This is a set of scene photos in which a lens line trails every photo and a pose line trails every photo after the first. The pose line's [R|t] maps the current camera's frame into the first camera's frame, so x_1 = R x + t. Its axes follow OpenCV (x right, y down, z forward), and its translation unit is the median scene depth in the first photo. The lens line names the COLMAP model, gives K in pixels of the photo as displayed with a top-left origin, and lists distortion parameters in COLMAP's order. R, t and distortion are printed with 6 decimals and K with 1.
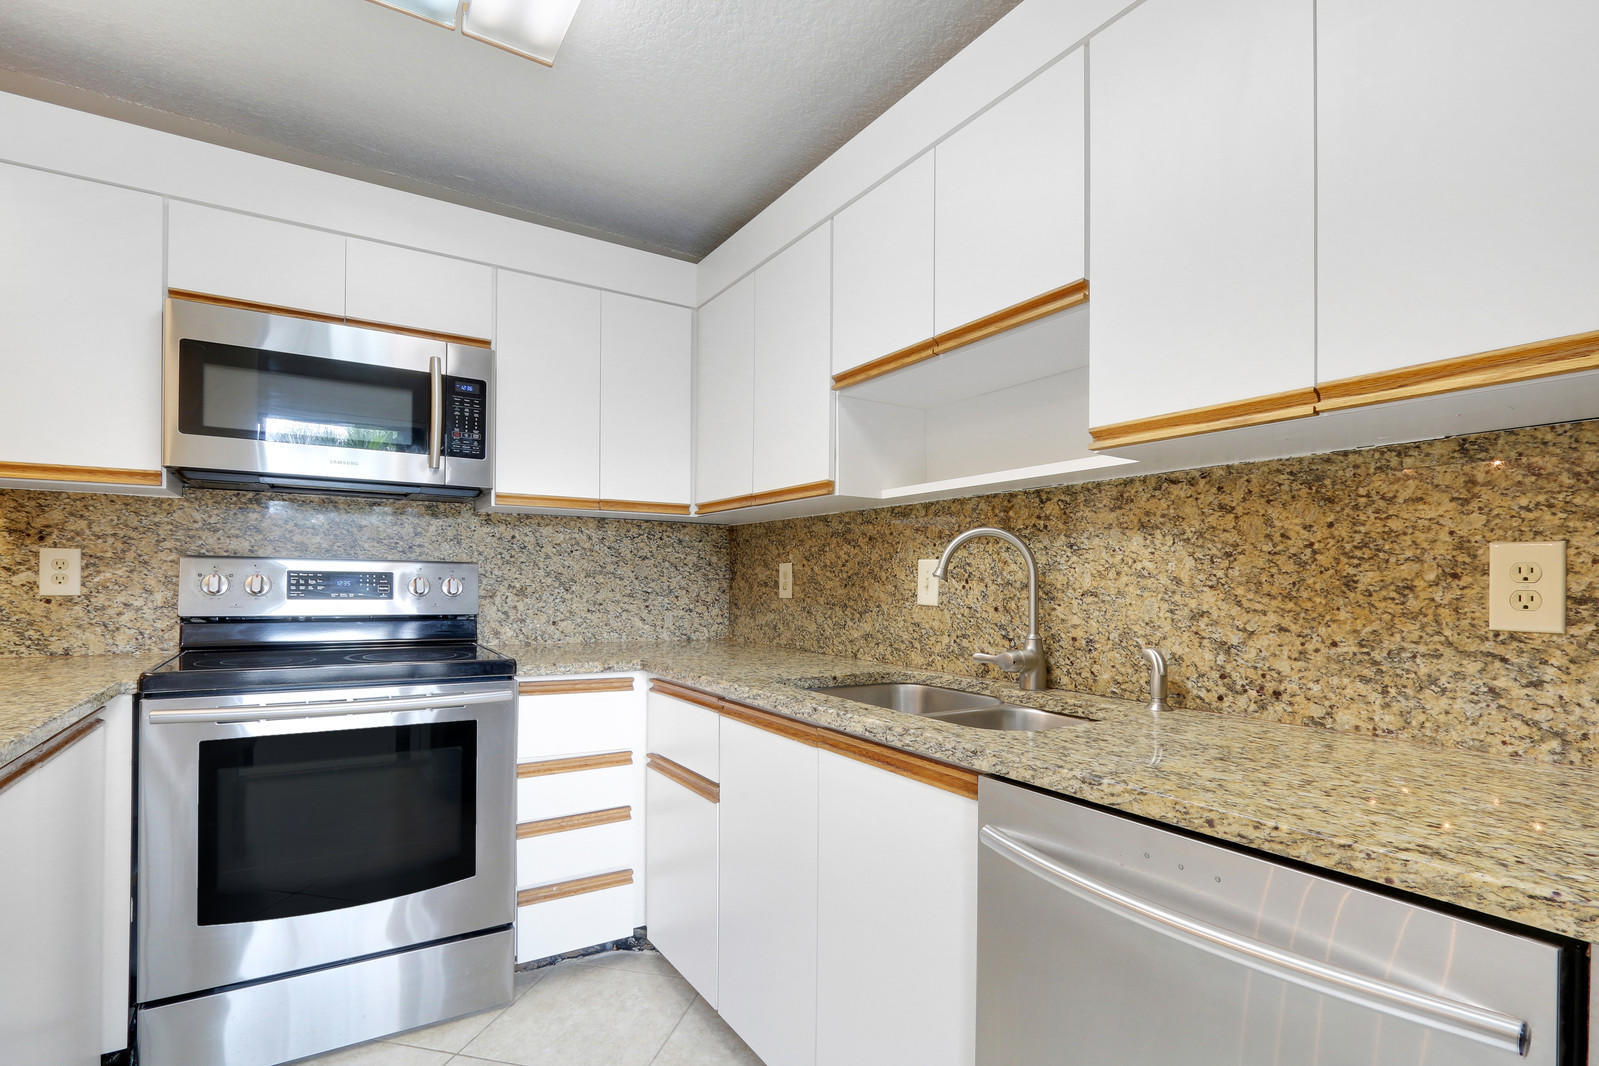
lens RADIAL K [[754.9, 0, 798.9], [0, 754.9, 590.0], [0, 0, 1]] dist [-0.017691, -0.000173]
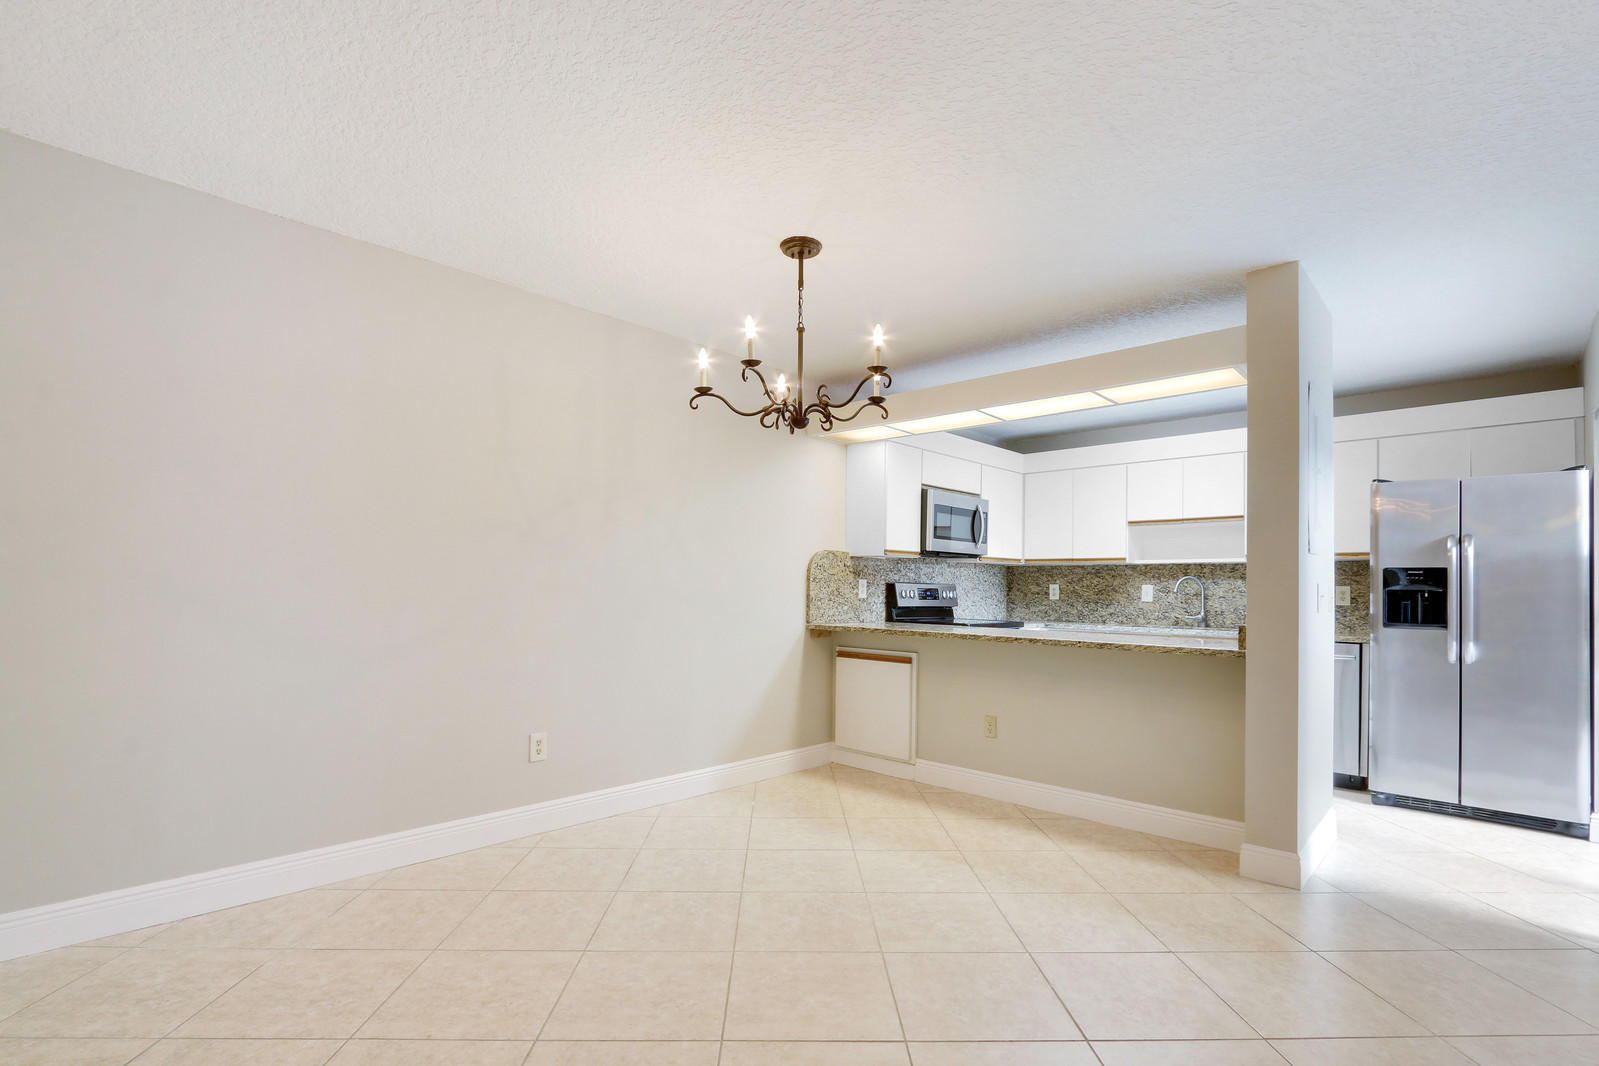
lens RADIAL K [[754.9, 0, 798.9], [0, 754.9, 590.0], [0, 0, 1]] dist [-0.017691, -0.000173]
pose [[0.970543, 0.002768, 0.240912, -1.813344], [-0.001079, 0.999974, -0.007143, -0.001573], [-0.240926, 0.006673, 0.970521, -1.431306]]
